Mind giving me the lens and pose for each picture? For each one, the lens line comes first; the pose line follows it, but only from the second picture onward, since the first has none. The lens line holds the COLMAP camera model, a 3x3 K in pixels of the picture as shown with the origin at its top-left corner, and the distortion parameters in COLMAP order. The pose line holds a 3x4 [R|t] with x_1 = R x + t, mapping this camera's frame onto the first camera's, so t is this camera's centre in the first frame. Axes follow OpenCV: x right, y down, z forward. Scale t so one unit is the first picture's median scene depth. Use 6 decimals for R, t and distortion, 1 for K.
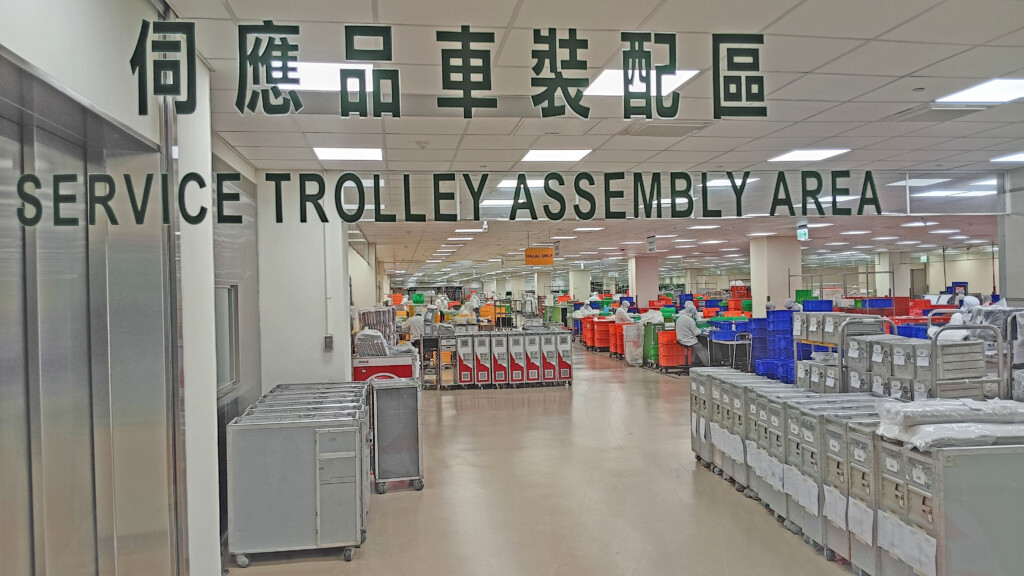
lens RADIAL K [[777.7, 0, 512.0], [0, 777.7, 288.0], [0, 0, 1]] dist [-0.063045, 0.001486]
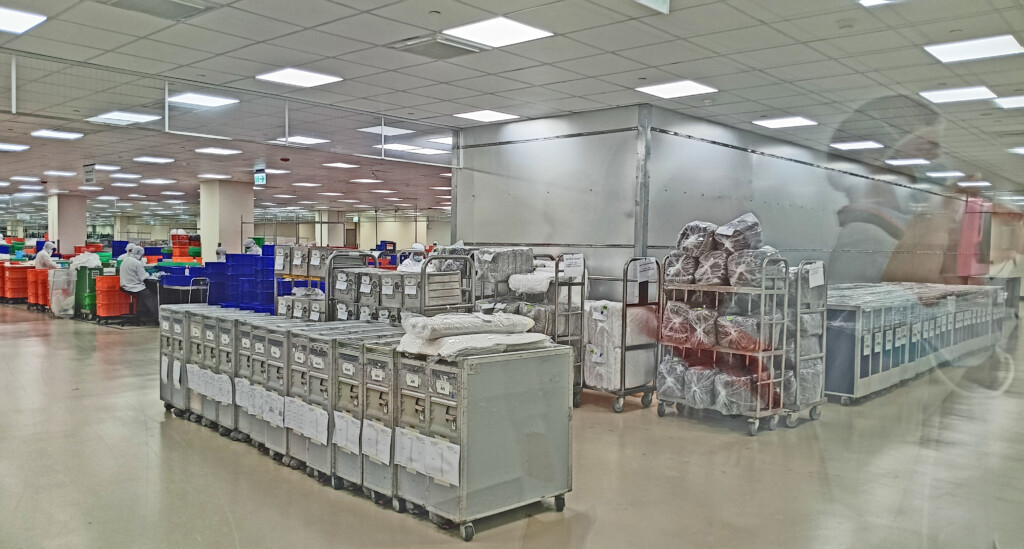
lens RADIAL K [[774.9, 0, 512.3], [0, 774.9, 294.1], [0, 0, 1]] dist [-0.000832, -0.011780]
pose [[0.765082, -0.009733, 0.643859, -0.038642], [-0.032155, 0.998061, 0.053296, 0.038869], [-0.643129, -0.061480, 0.763286, 0.092560]]
